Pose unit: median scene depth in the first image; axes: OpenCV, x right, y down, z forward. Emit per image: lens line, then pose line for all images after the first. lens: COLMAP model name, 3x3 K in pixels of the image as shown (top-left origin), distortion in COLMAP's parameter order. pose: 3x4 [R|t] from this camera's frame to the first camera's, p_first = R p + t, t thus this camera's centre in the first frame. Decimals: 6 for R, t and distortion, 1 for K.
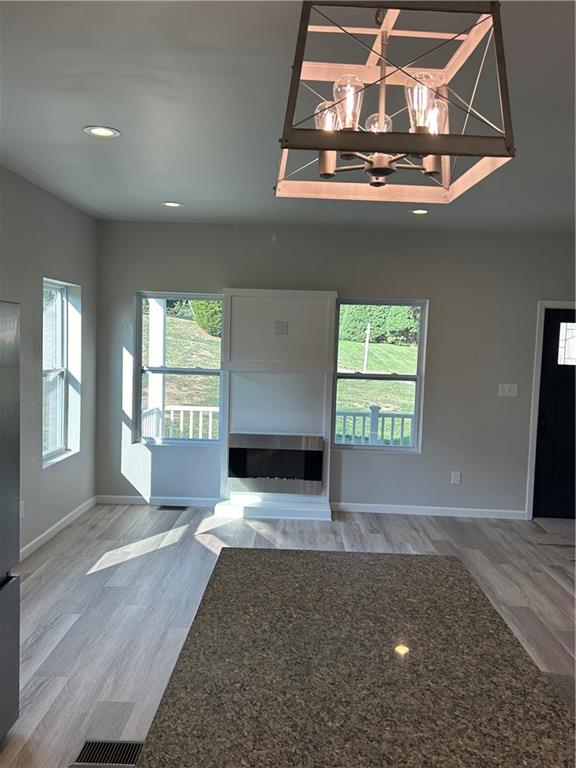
lens RADIAL K [[688.5, 0, 290.7], [0, 688.5, 384.9], [0, 0, 1]] dist [0.077882, -0.017805]
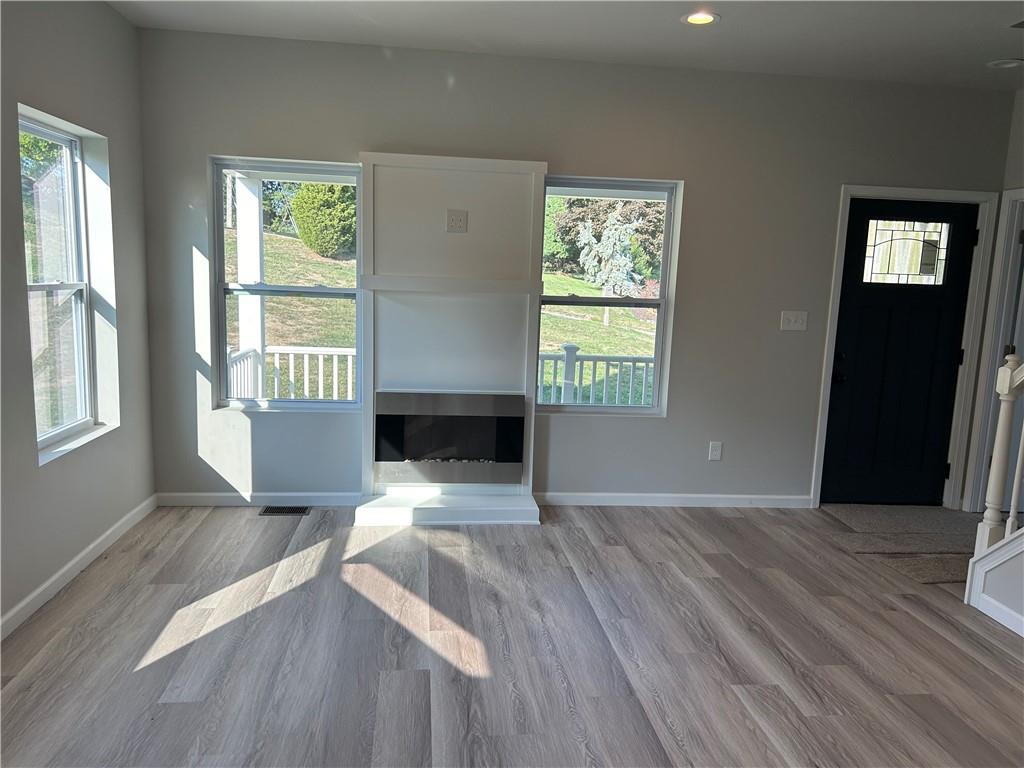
lens RADIAL K [[776.5, 0, 513.5], [0, 776.5, 387.4], [0, 0, 1]] dist [0.051230, -0.018800]
pose [[0.991667, -0.013178, 0.128152, -0.055442], [0.001955, 0.996179, 0.087309, 0.005504], [-0.128813, -0.086331, 0.987904, 0.287876]]
